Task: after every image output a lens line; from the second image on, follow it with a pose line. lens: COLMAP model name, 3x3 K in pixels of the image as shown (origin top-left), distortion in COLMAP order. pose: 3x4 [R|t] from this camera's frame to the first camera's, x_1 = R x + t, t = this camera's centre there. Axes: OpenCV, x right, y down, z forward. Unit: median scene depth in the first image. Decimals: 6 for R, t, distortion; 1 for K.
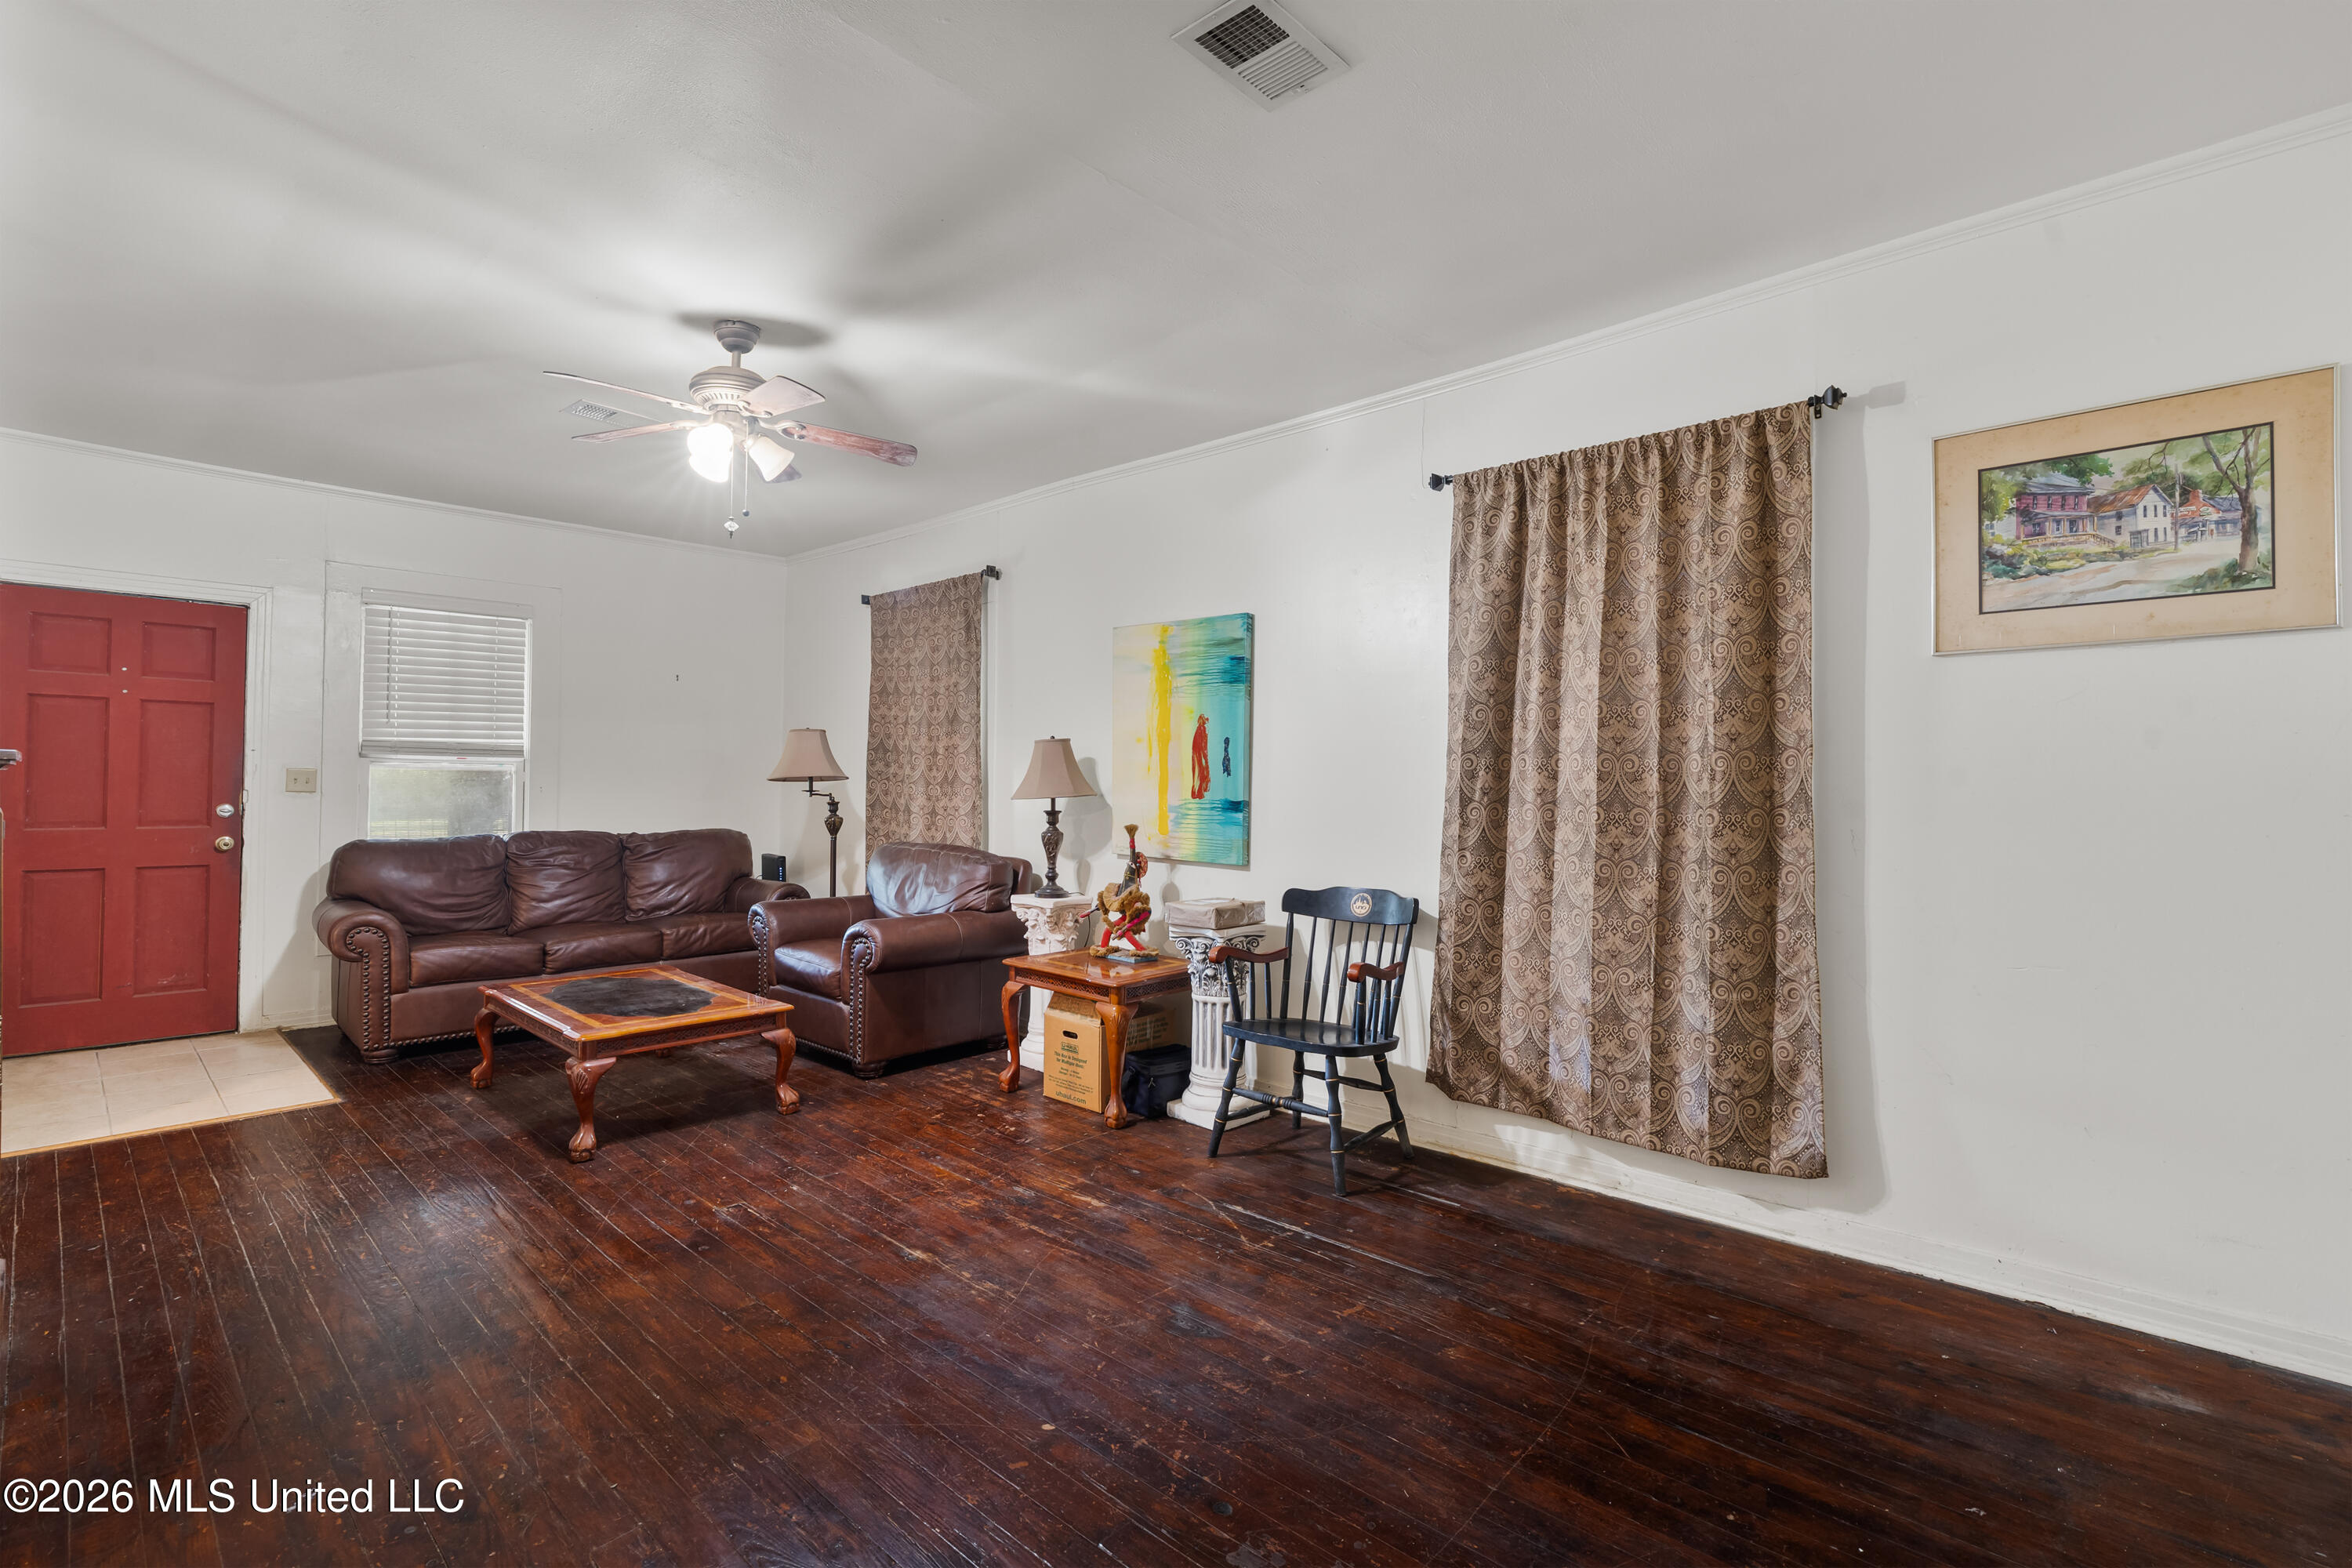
lens RADIAL K [[1071.2, 0, 1176.6], [0, 1071.2, 770.9], [0, 0, 1]] dist [-0.002244, 0.000432]
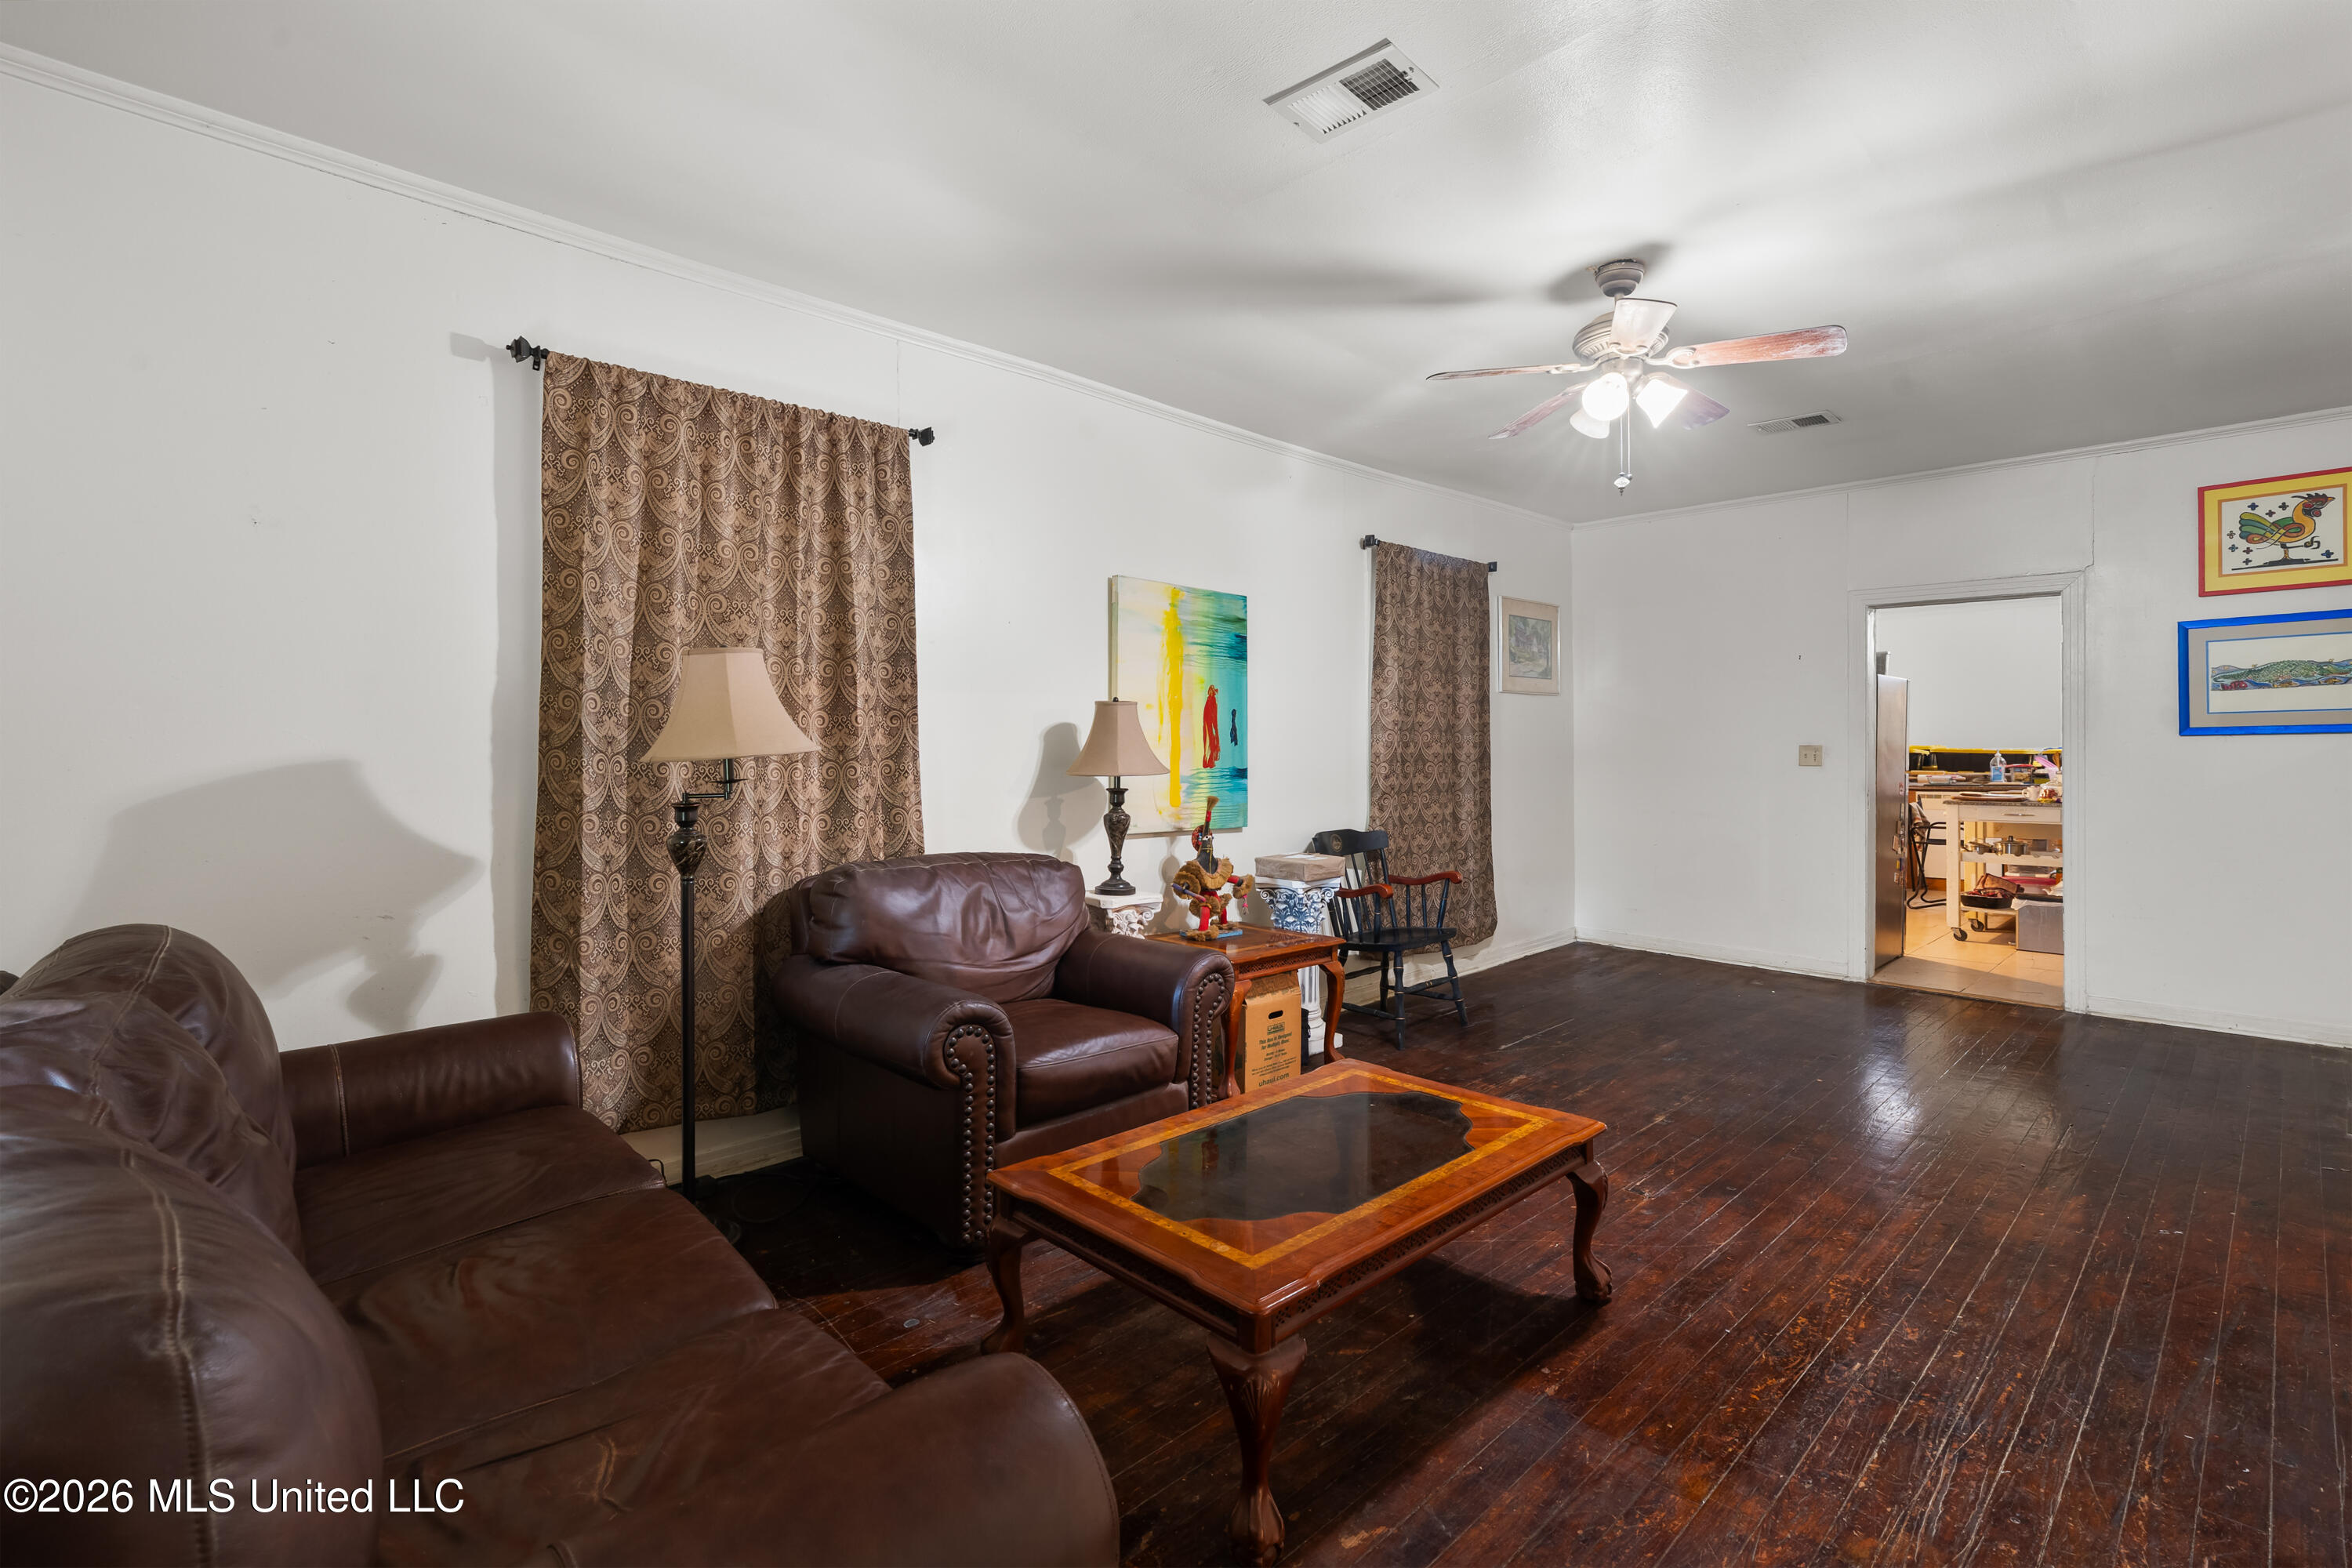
lens RADIAL K [[1071.2, 0, 1183.9], [0, 1071.2, 748.7], [0, 0, 1]] dist [-0.002244, 0.000432]
pose [[0.046320, -0.010452, 0.998872, -1.162935], [-0.007808, 0.999911, 0.010825, -0.003470], [-0.998896, -0.008300, 0.046234, 1.136083]]
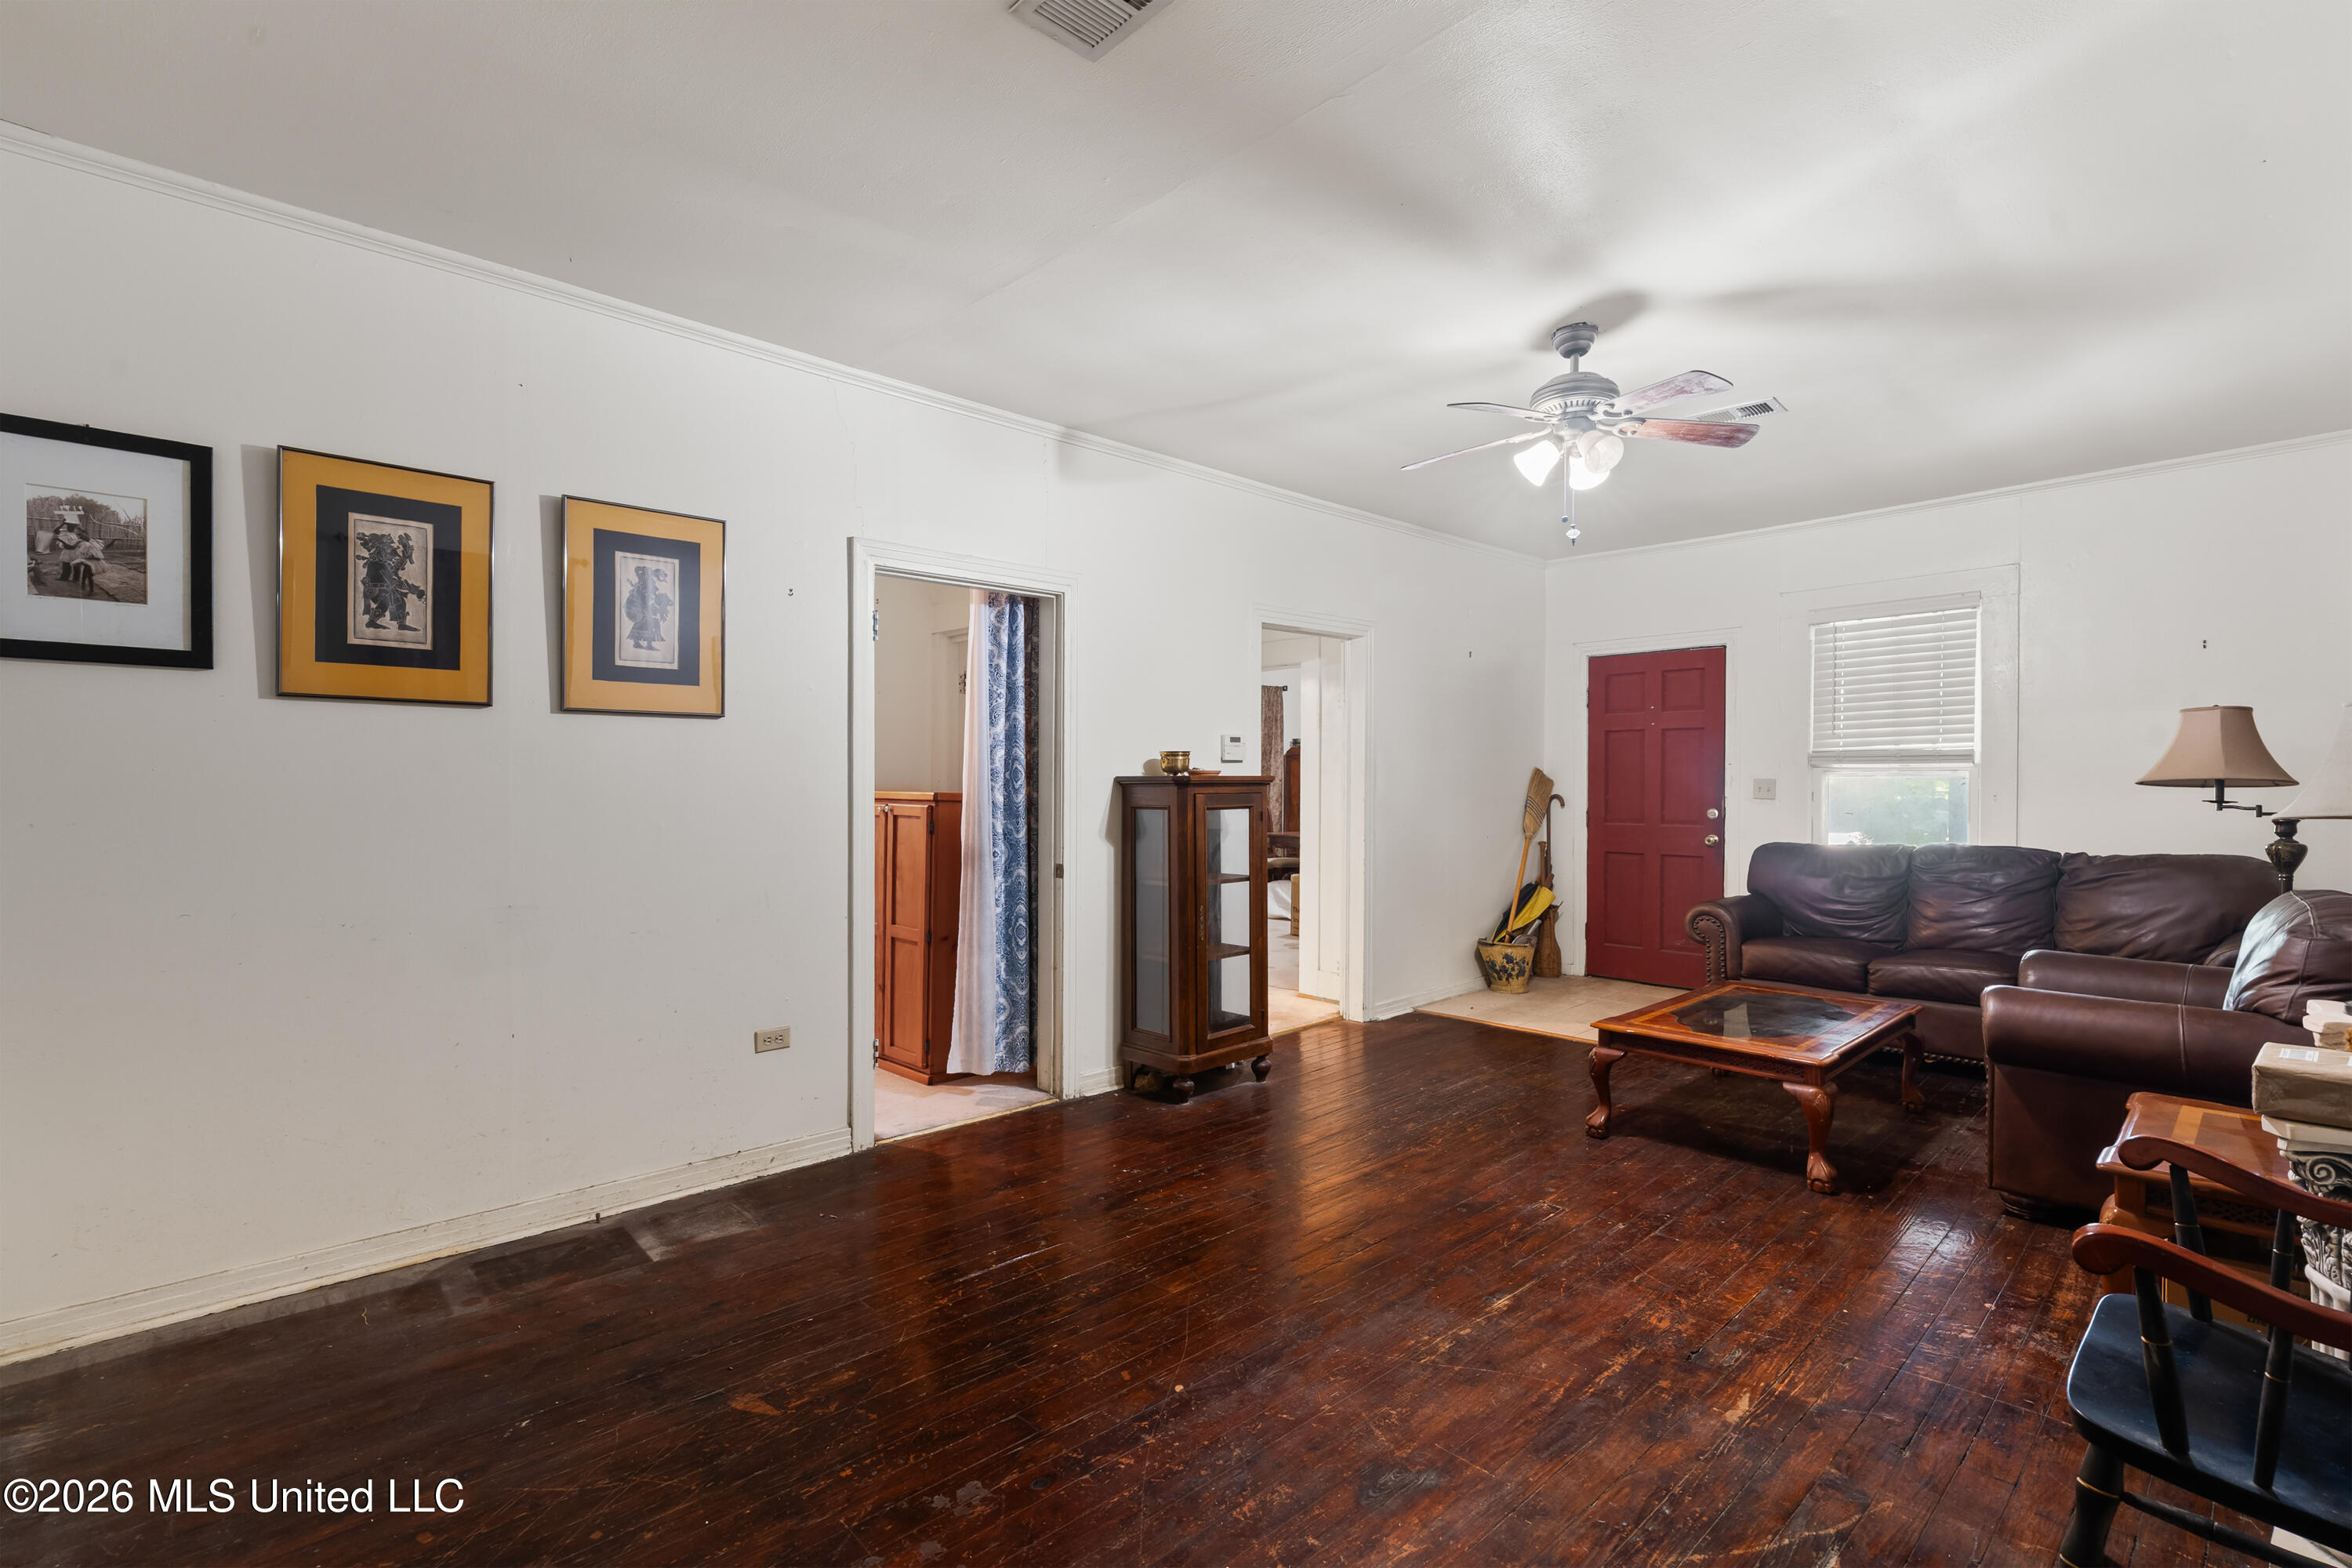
lens RADIAL K [[1071.2, 0, 1153.6], [0, 1071.2, 818.6], [0, 0, 1]] dist [-0.002244, 0.000432]
pose [[-0.077794, 0.022814, -0.996708, 0.518884], [0.016089, 0.999637, 0.021626, 0.006698], [0.996840, -0.014354, -0.078133, 0.583091]]
